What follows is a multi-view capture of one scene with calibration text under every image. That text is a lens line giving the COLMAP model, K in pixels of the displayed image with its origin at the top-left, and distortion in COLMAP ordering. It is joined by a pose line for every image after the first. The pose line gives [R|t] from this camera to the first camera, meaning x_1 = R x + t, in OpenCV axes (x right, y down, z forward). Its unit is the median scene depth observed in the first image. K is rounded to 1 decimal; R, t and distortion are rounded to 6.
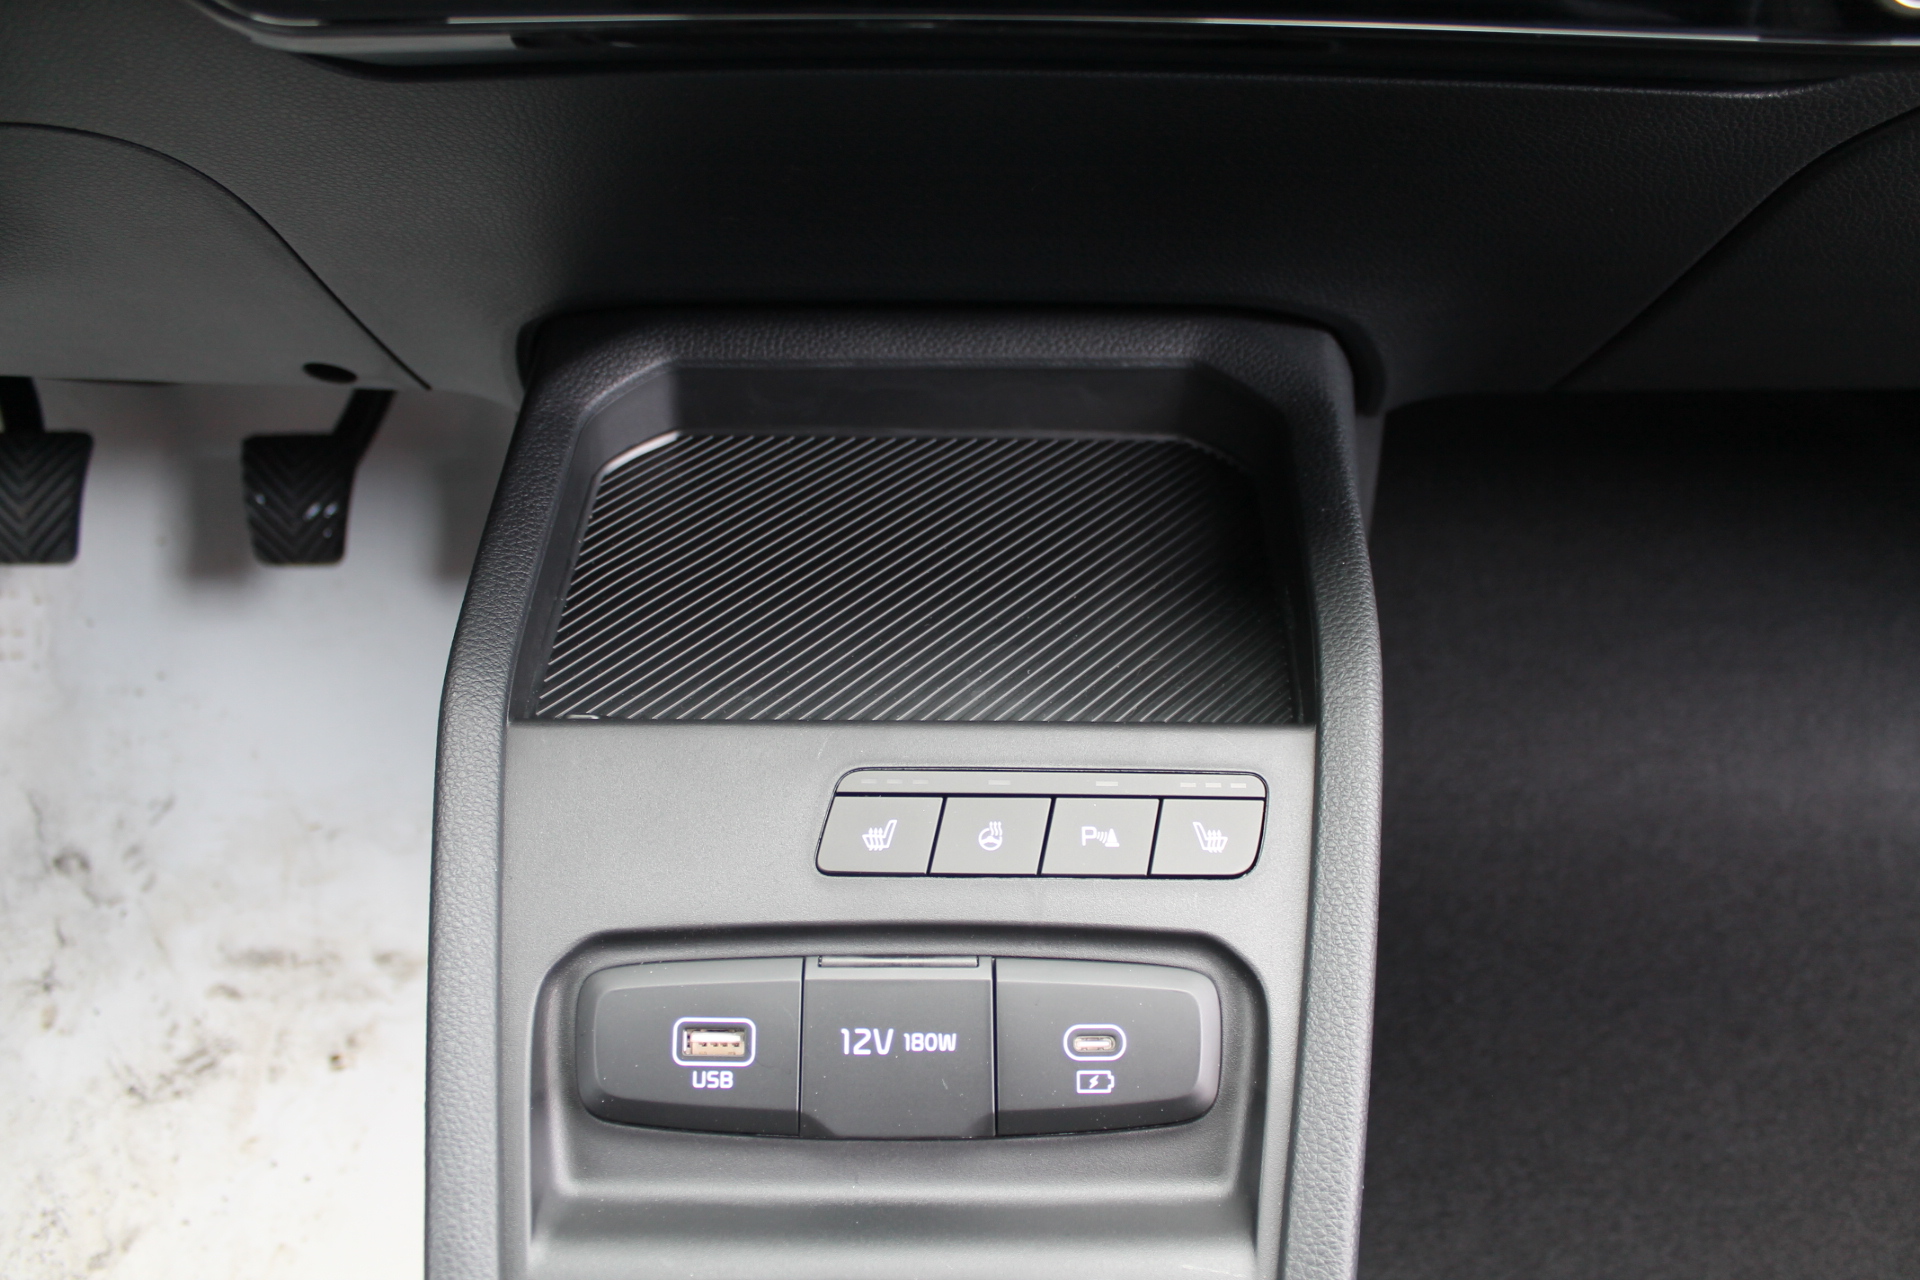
lens RADIAL K [[1481.9, 0, 1021.4], [0, 1481.9, 633.4], [0, 0, 1]] dist [-0.079724, 0.004047]
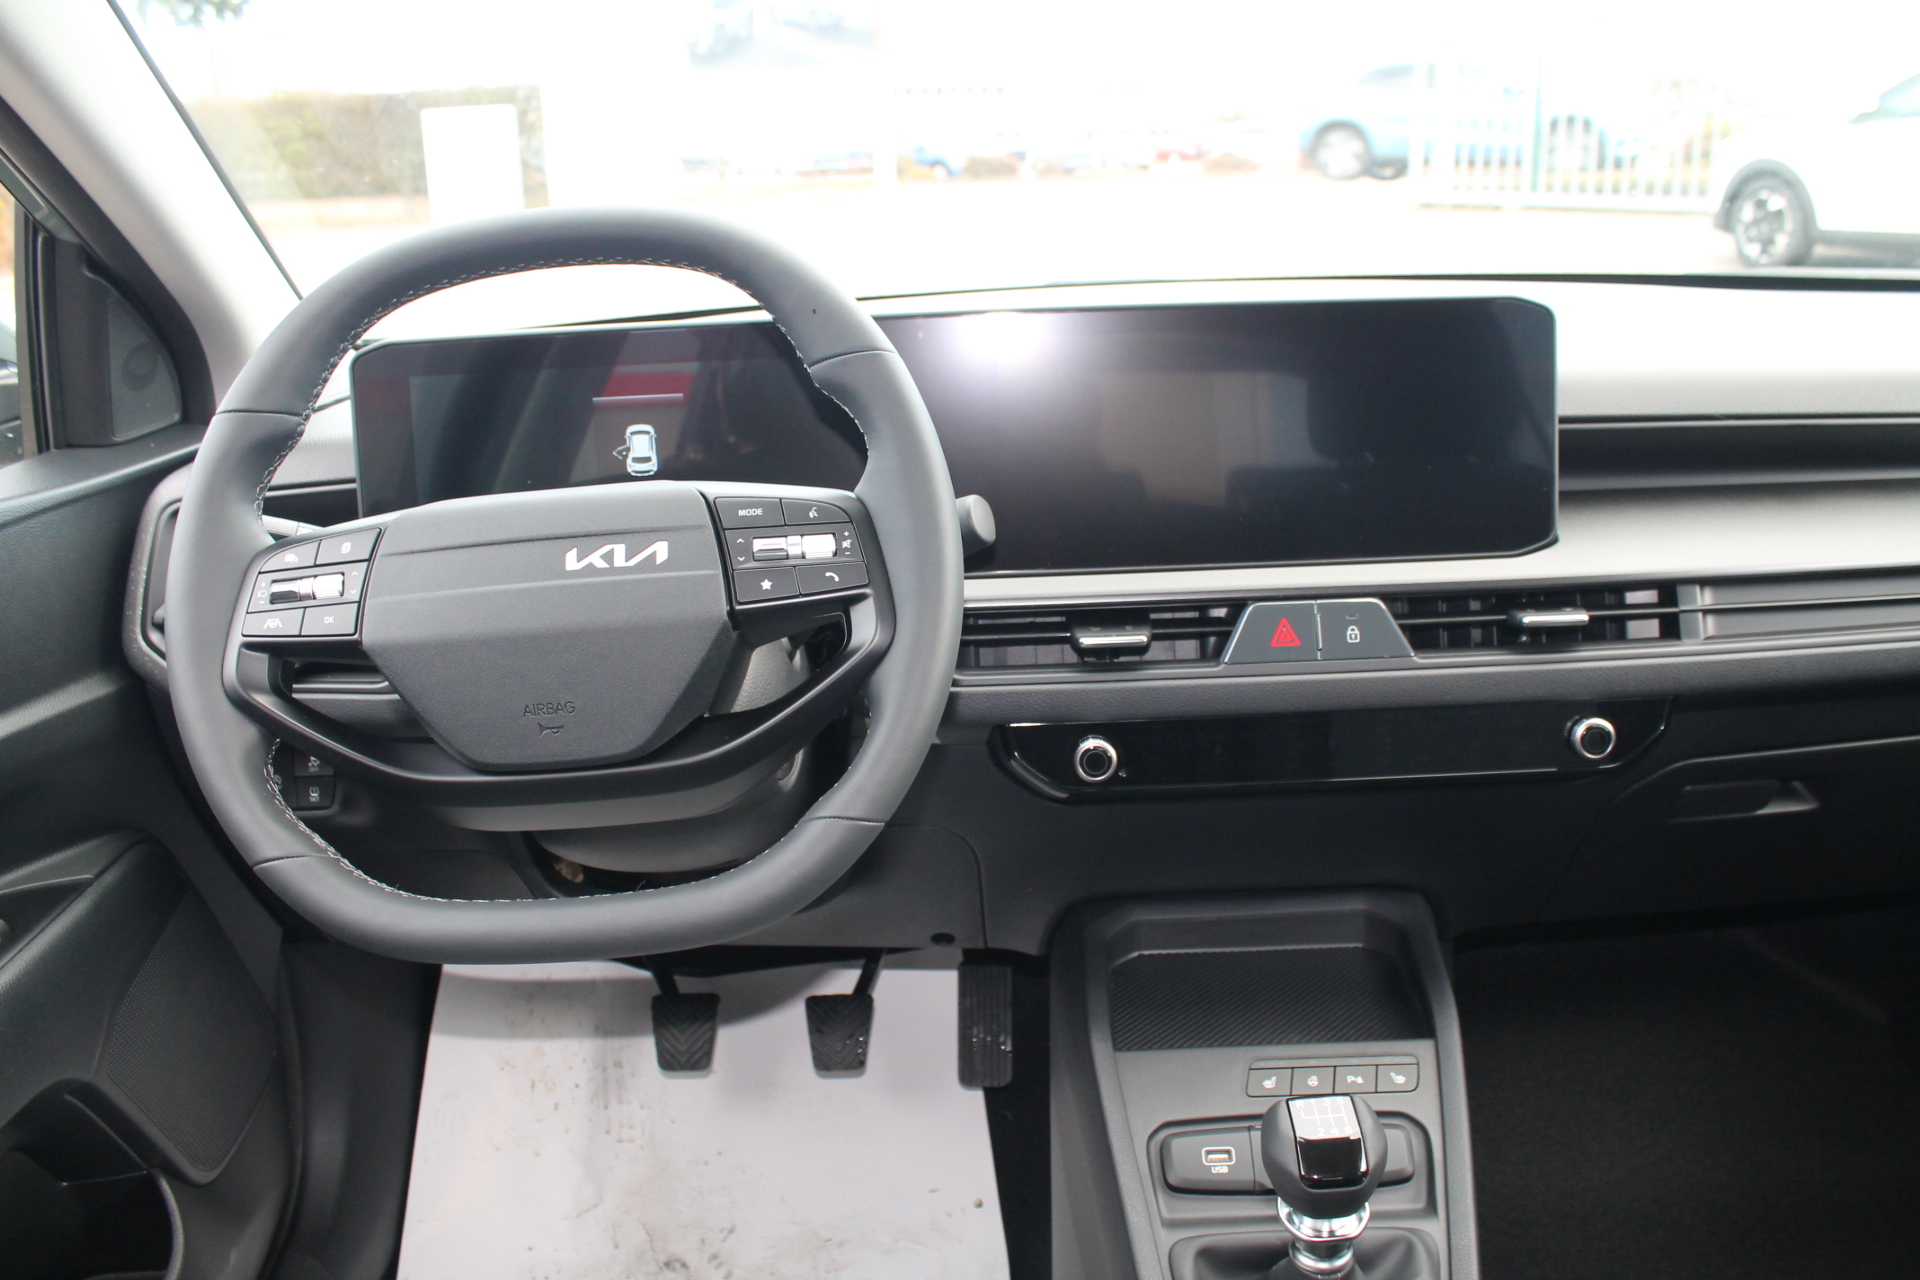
lens RADIAL K [[1481.9, 0, 1021.4], [0, 1481.9, 633.4], [0, 0, 1]] dist [-0.079724, 0.004047]
pose [[0.997812, -0.047939, -0.045529, -0.259601], [0.023345, 0.899762, -0.435756, 0.373139], [0.061855, 0.433740, 0.898912, -1.155047]]
